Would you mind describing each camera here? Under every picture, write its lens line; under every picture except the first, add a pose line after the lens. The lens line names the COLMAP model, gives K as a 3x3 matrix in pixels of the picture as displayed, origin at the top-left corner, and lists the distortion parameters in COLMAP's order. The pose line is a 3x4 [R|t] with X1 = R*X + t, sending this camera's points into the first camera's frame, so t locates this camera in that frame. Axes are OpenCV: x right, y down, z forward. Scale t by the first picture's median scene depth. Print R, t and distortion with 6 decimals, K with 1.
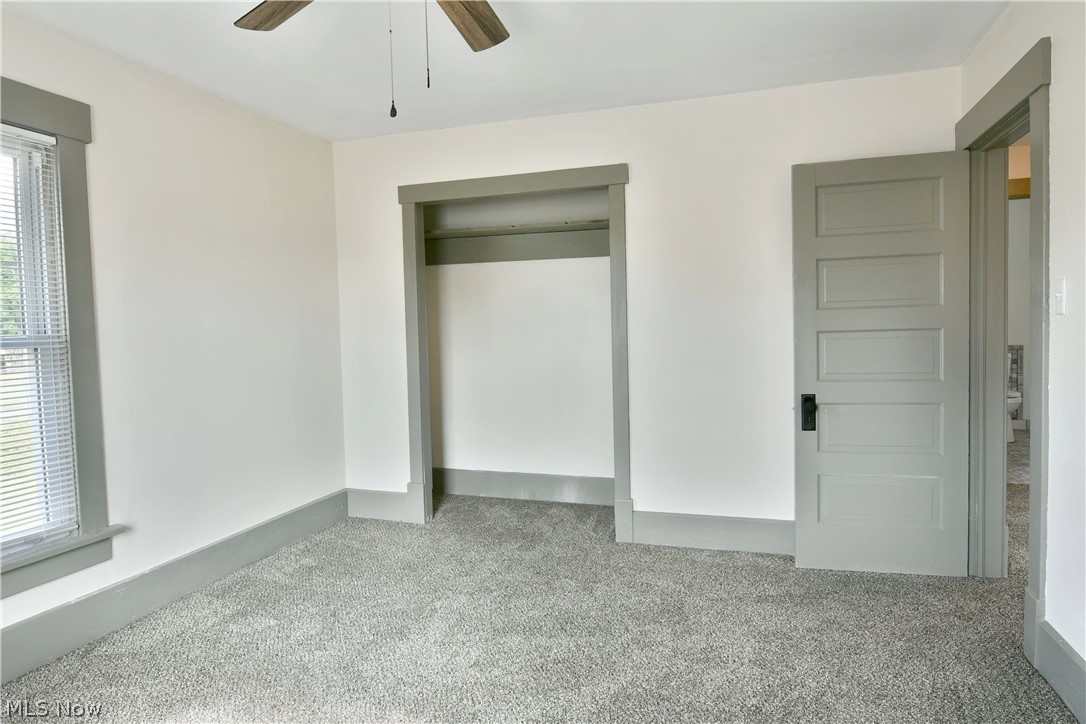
lens RADIAL K [[659.4, 0, 542.1], [0, 659.4, 356.7], [0, 0, 1]] dist [-0.014790, -0.005363]
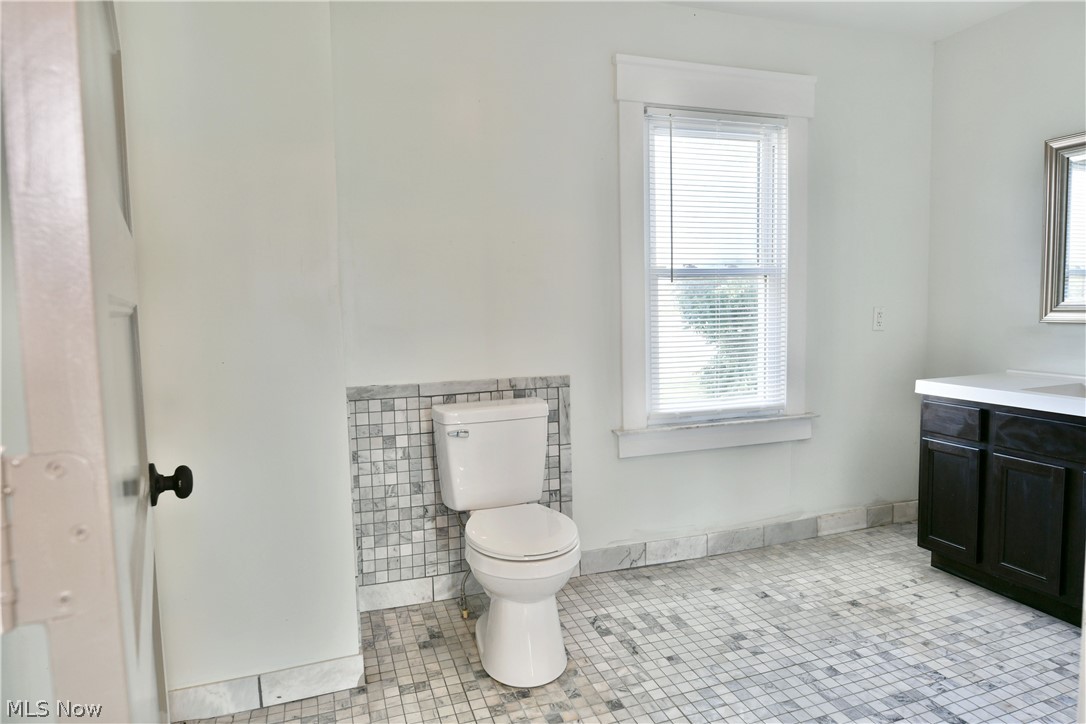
lens RADIAL K [[659.4, 0, 542.1], [0, 659.4, 356.7], [0, 0, 1]] dist [-0.014790, -0.005363]
pose [[0.798913, -0.043636, 0.599862, 0.469227], [0.030311, 0.999018, 0.032304, -0.044361], [-0.600683, -0.007626, 0.799451, 0.671827]]
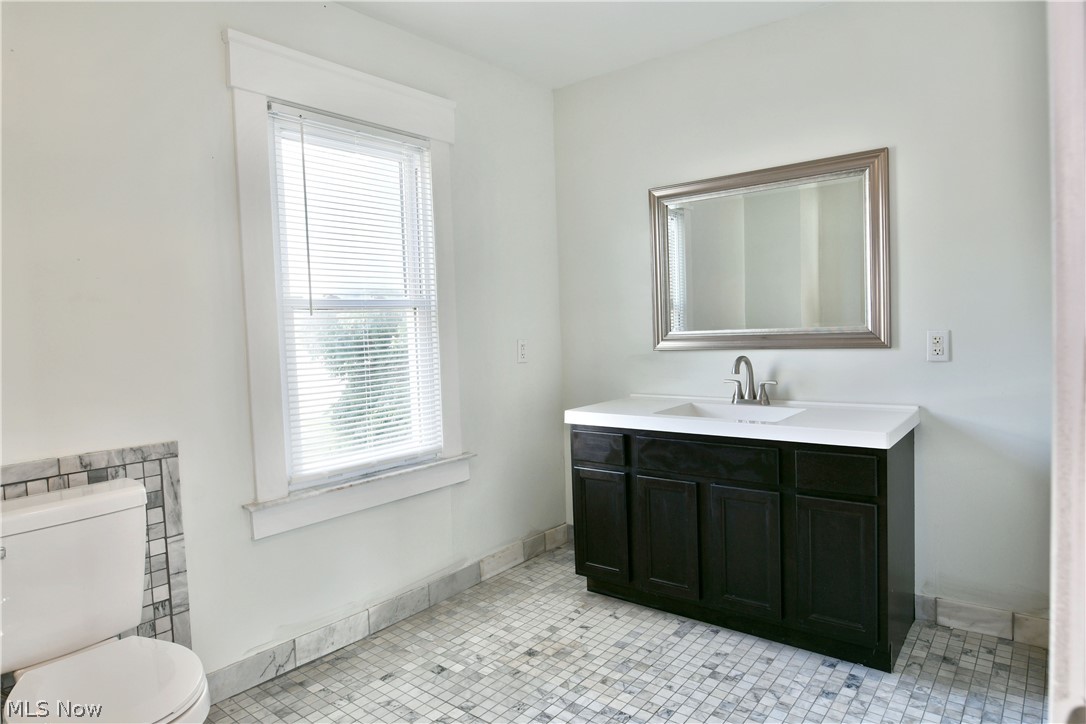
lens RADIAL K [[659.4, 0, 542.1], [0, 659.4, 356.7], [0, 0, 1]] dist [-0.014790, -0.005363]
pose [[0.357229, -0.036615, 0.933299, 0.508486], [0.069110, 0.997528, 0.012682, -0.050228], [-0.931457, 0.059970, 0.358877, 0.722789]]
